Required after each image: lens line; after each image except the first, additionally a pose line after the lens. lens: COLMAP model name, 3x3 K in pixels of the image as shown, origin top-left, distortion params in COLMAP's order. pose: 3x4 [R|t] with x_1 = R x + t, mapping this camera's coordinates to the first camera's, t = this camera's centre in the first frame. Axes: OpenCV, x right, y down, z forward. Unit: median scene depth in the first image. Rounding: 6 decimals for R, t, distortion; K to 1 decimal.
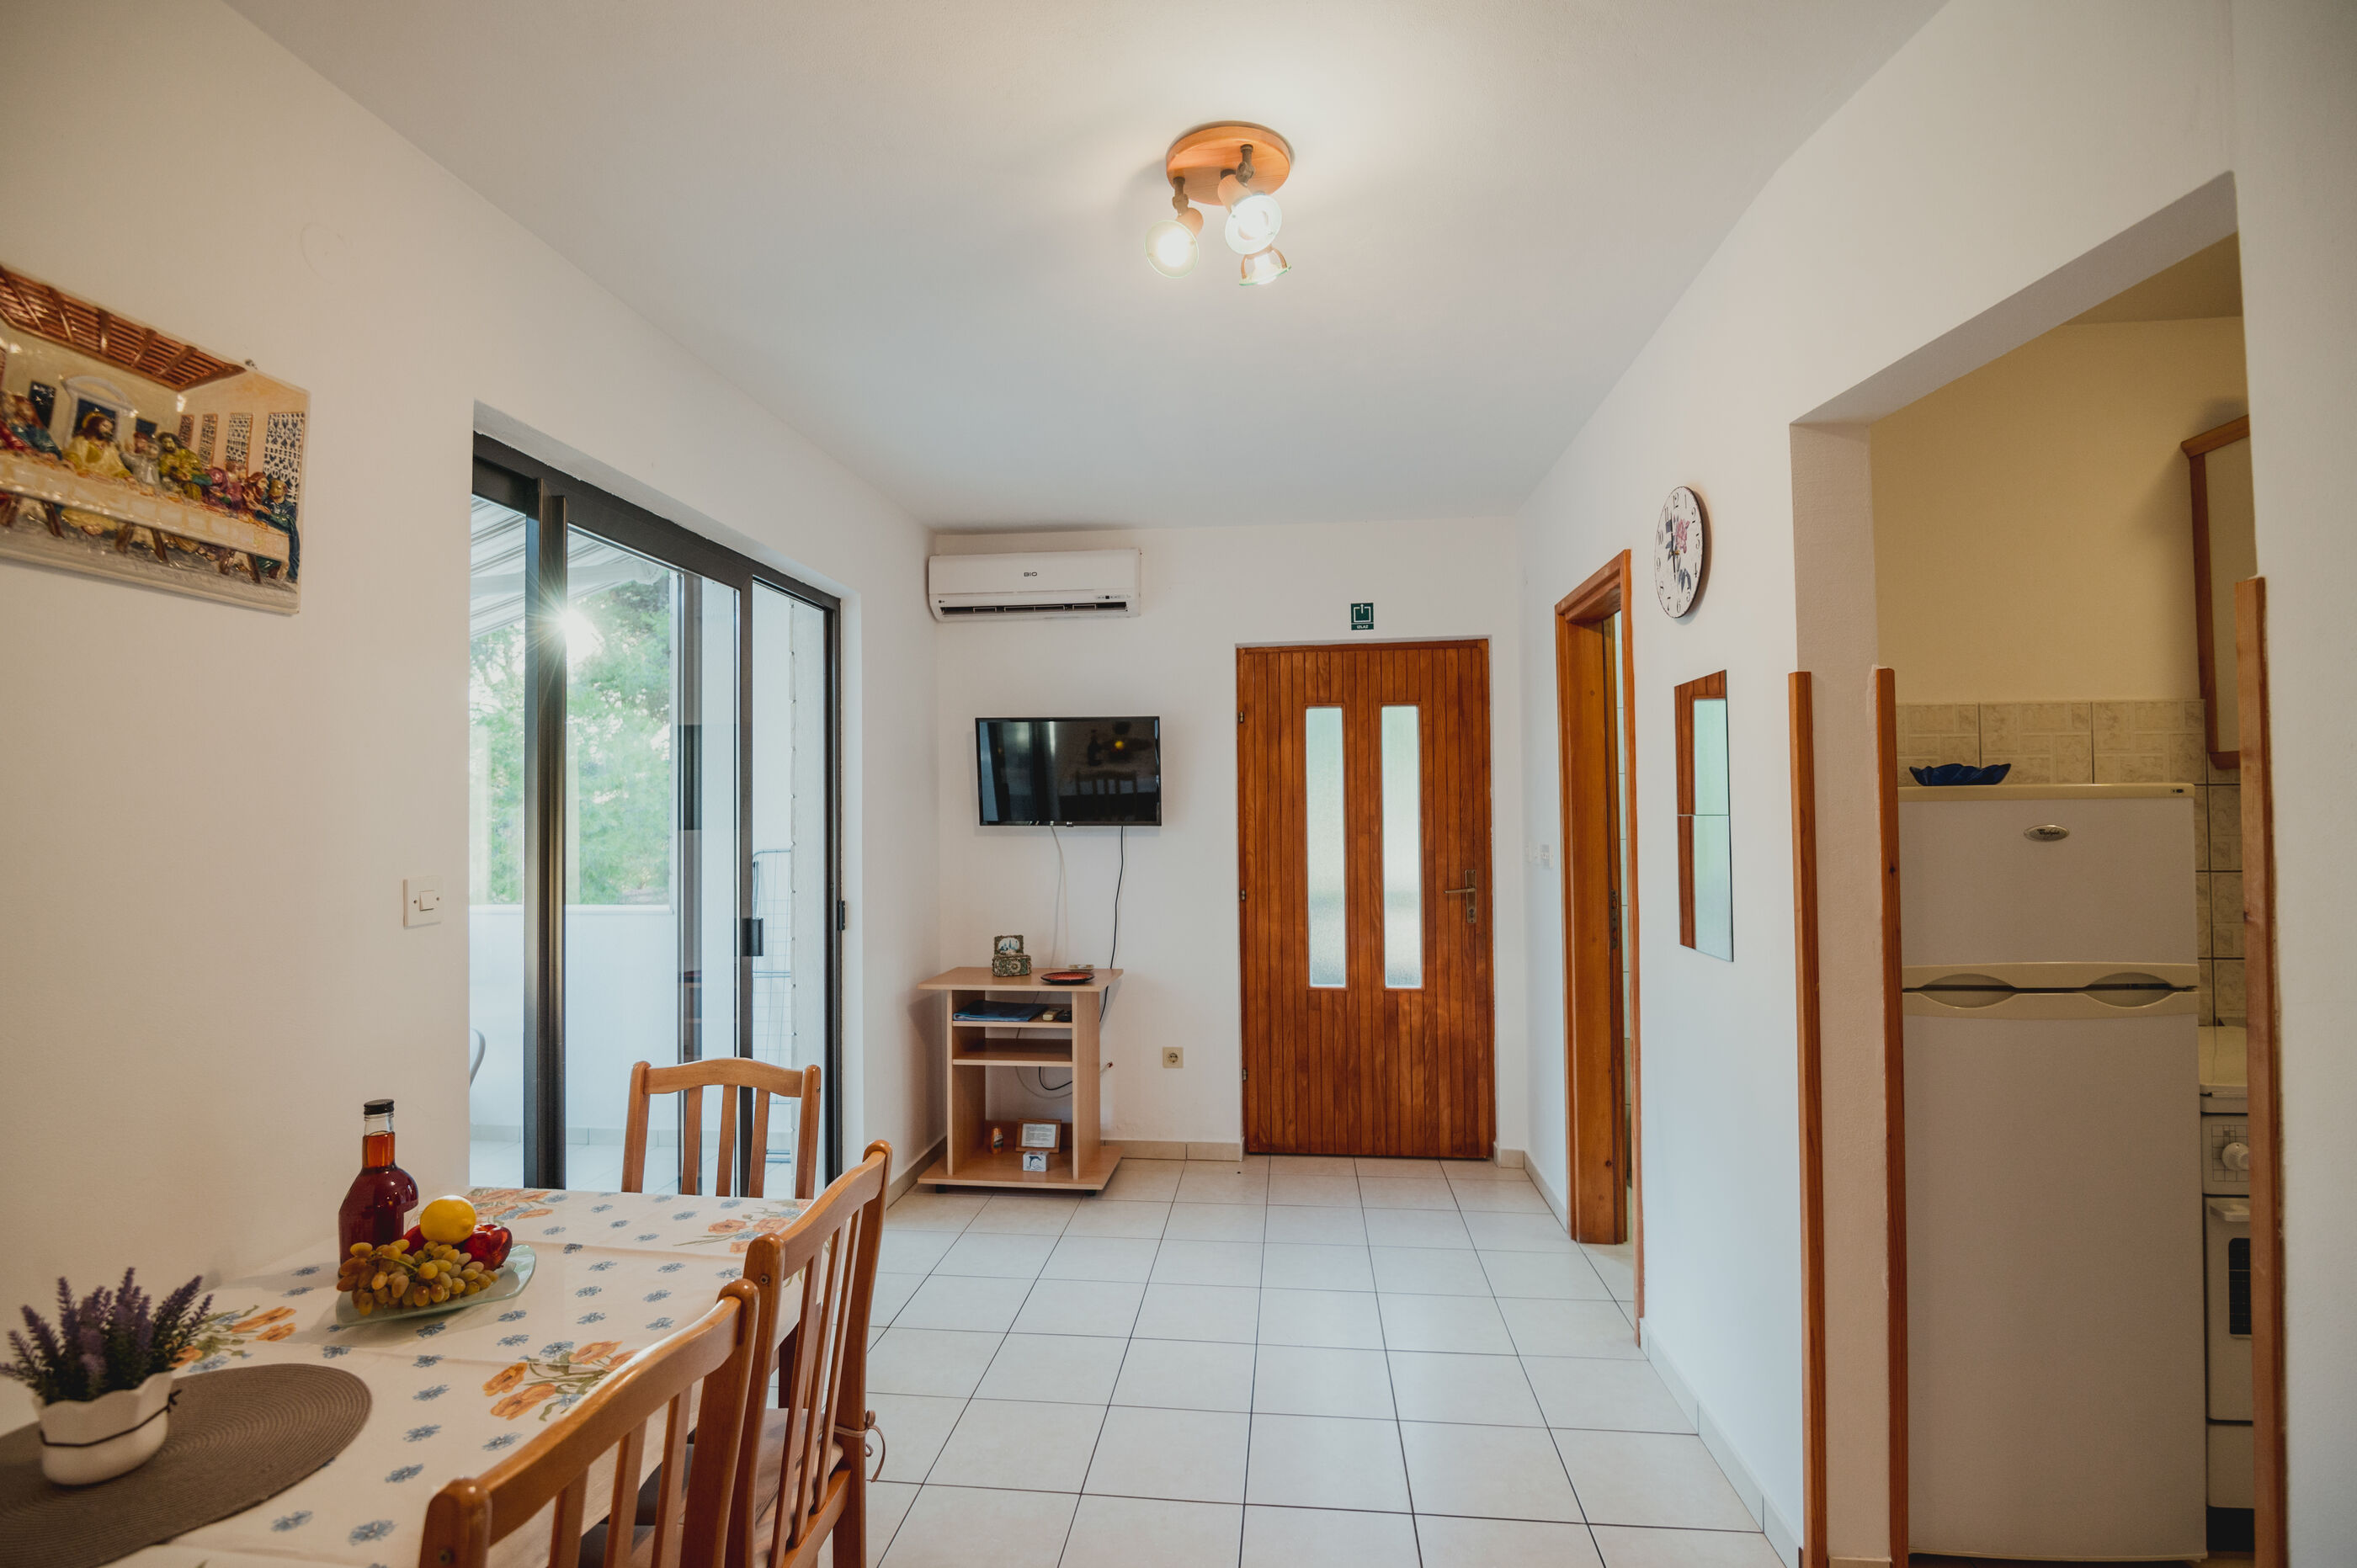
lens RADIAL K [[1084.6, 0, 1165.9], [0, 1084.6, 785.5], [0, 0, 1]] dist [0.001344, -0.012649]
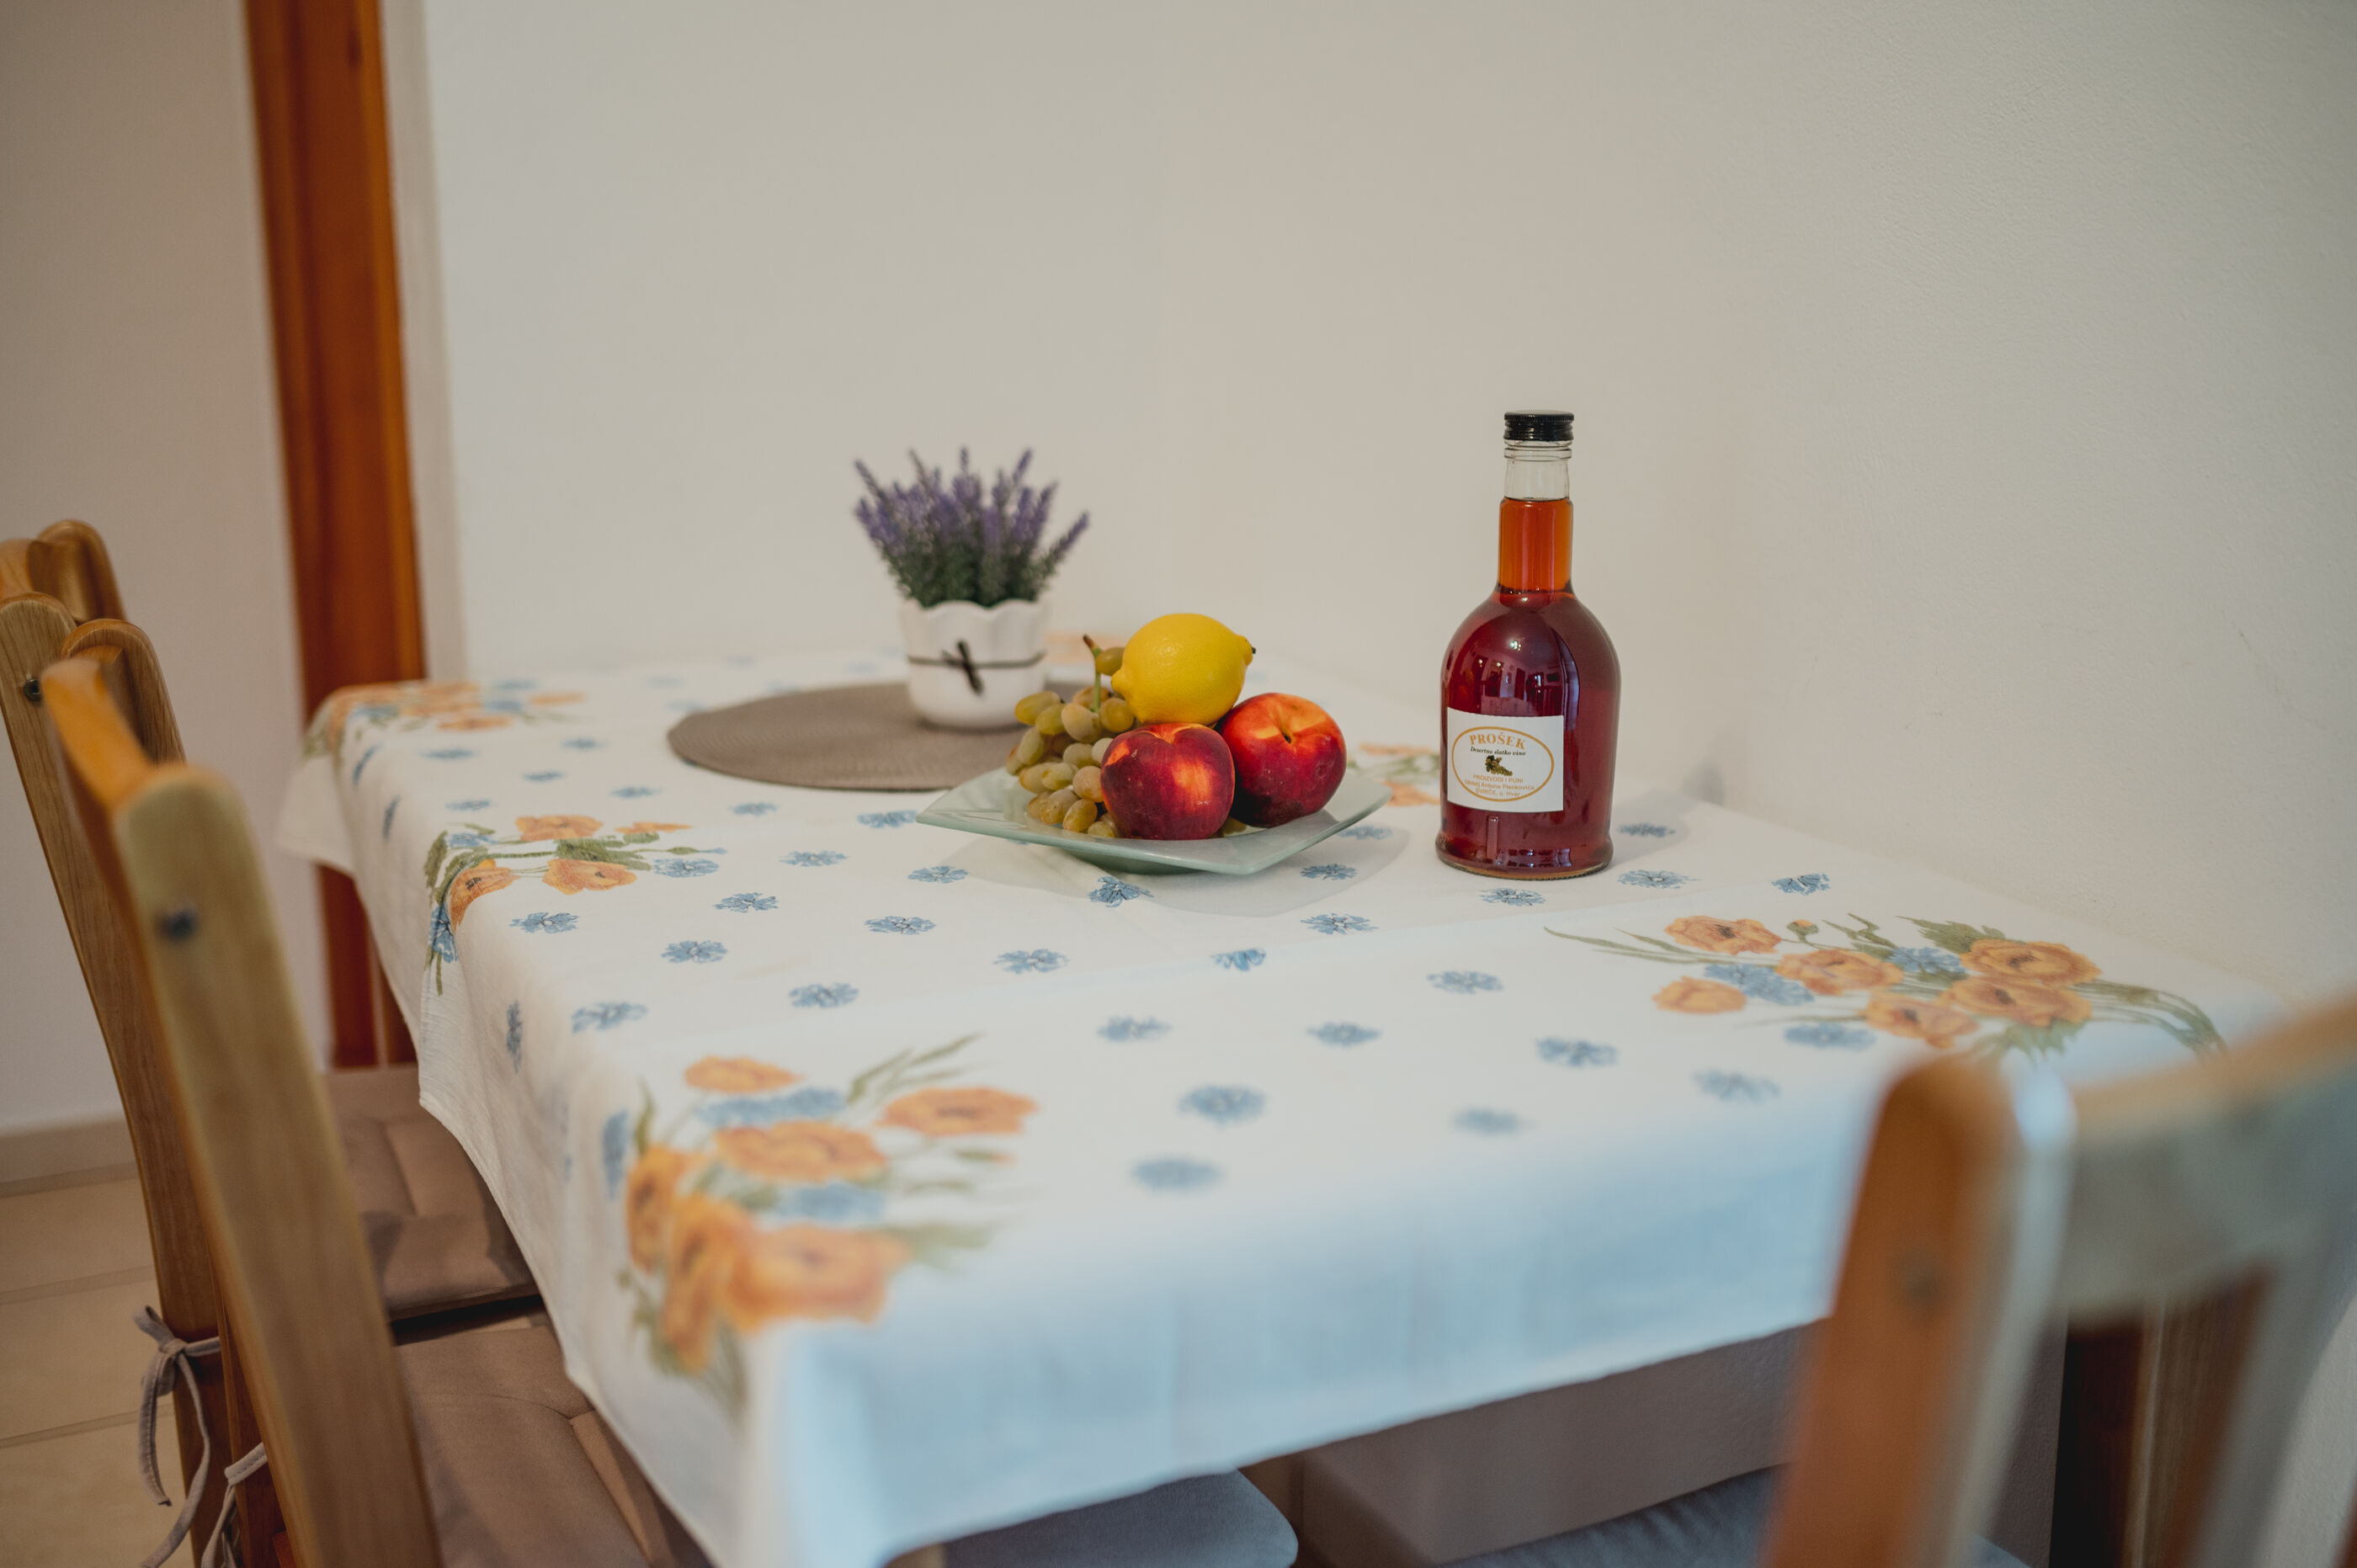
lens RADIAL K [[2278.2, 0, 1178.5], [0, 2278.2, 784.0], [0, 0, 1]] dist [-0.091808, 0.183998]
pose [[-0.826770, 0.132295, -0.546763, -0.071128], [0.020184, 0.978304, 0.206189, 0.092604], [0.562178, 0.159435, -0.811503, 0.568715]]
